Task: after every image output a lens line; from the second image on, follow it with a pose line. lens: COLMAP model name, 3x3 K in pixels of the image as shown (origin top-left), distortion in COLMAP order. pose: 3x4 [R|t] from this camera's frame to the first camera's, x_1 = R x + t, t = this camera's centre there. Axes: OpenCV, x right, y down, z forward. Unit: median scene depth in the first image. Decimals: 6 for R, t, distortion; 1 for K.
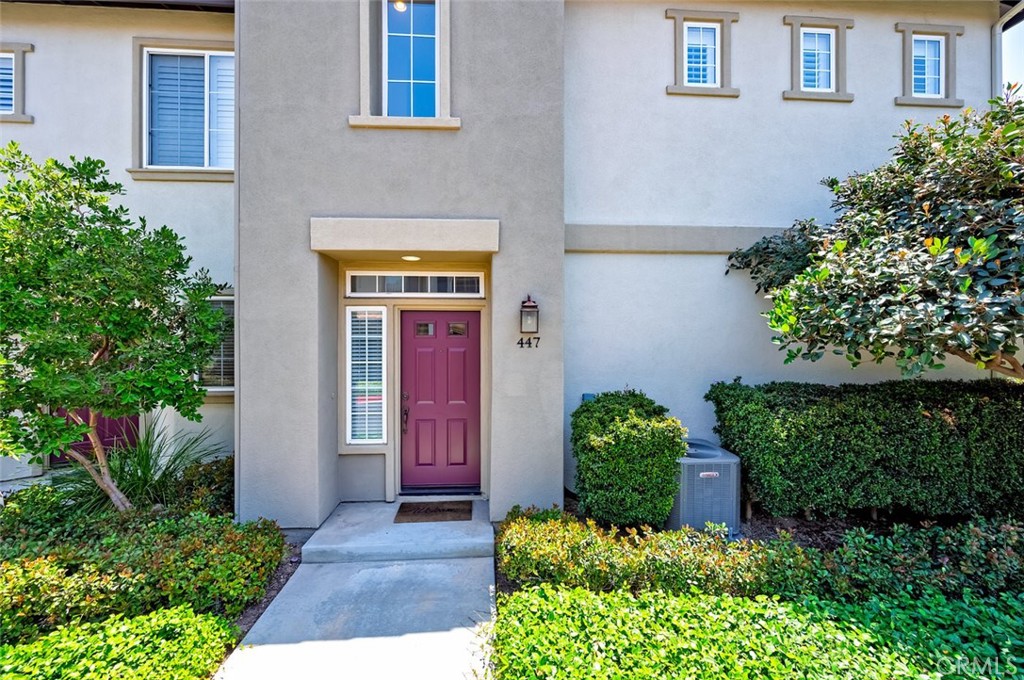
lens RADIAL K [[405.0, 0, 512.0], [0, 405.0, 340.0], [0, 0, 1]] dist [-0.000172, -0.000013]
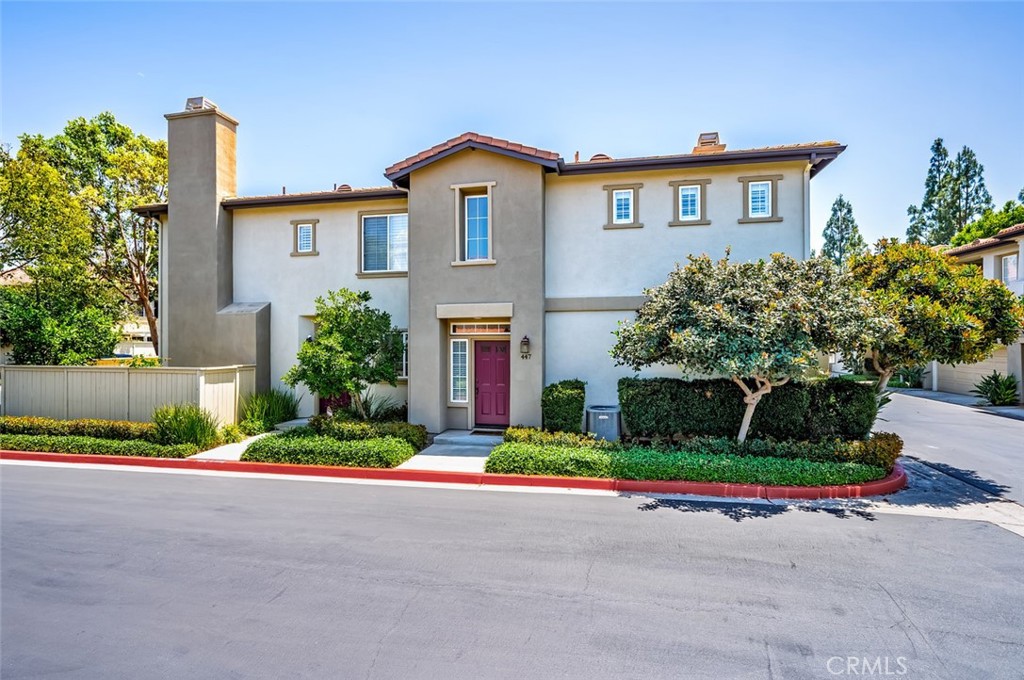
lens RADIAL K [[405.0, 0, 512.0], [0, 405.0, 340.0], [0, 0, 1]] dist [-0.000172, -0.000013]
pose [[0.969453, -0.005445, -0.245215, 0.496257], [0.003185, 0.999949, -0.009614, -0.063108], [0.245255, 0.008540, 0.969421, -1.150080]]
